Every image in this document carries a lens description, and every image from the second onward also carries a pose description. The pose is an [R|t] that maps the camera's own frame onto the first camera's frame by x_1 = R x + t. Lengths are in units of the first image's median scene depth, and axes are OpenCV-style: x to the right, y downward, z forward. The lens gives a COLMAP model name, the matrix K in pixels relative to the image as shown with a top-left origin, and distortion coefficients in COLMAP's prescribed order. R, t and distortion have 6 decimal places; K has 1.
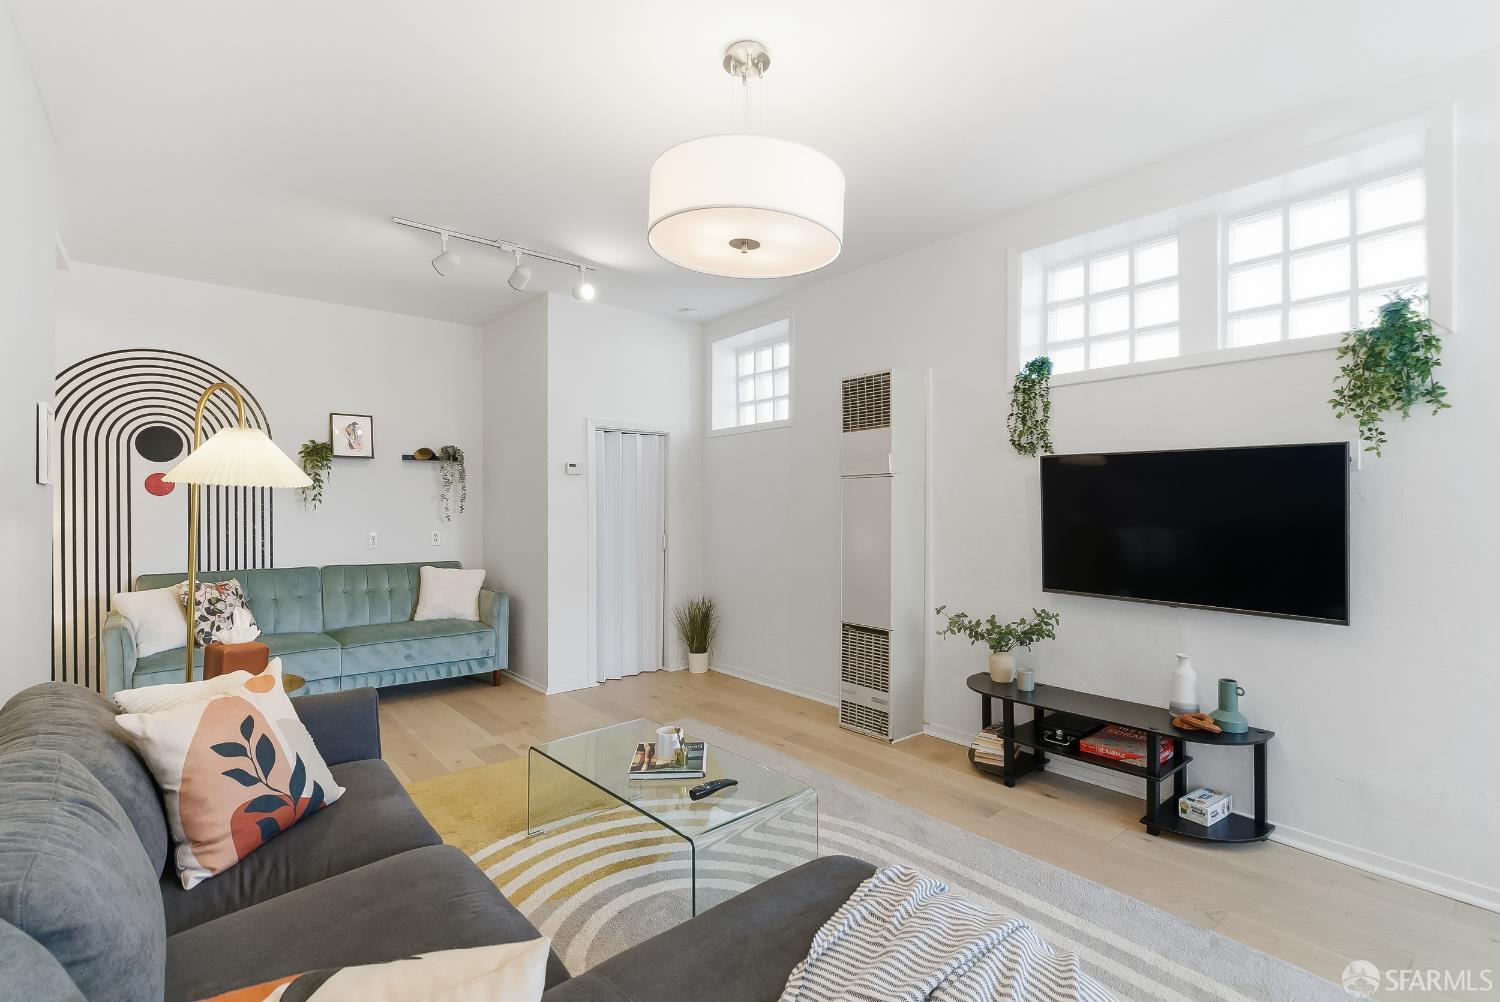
lens RADIAL K [[682.1, 0, 757.6], [0, 682.1, 505.8], [0, 0, 1]] dist [0.004197, -0.001193]
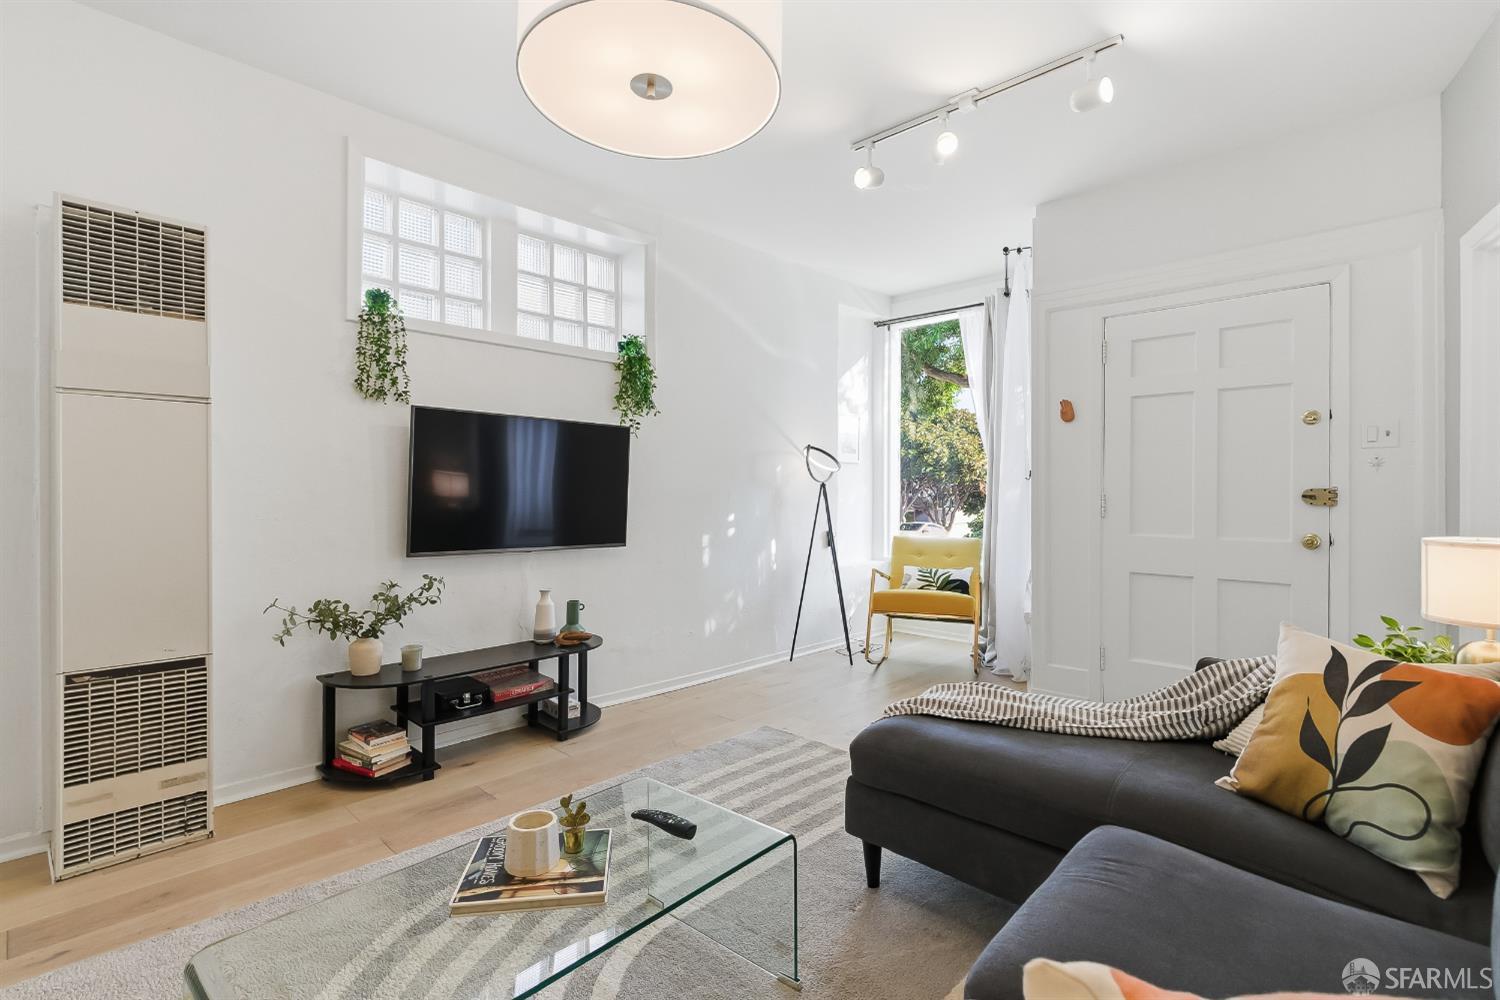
lens RADIAL K [[682.1, 0, 757.4], [0, 682.1, 494.3], [0, 0, 1]] dist [0.004197, -0.001193]
pose [[-0.090239, -0.000275, 0.995920, -0.511282], [-0.000640, 1.000000, 0.000218, 0.042682], [-0.995920, -0.000617, -0.090239, 0.623762]]
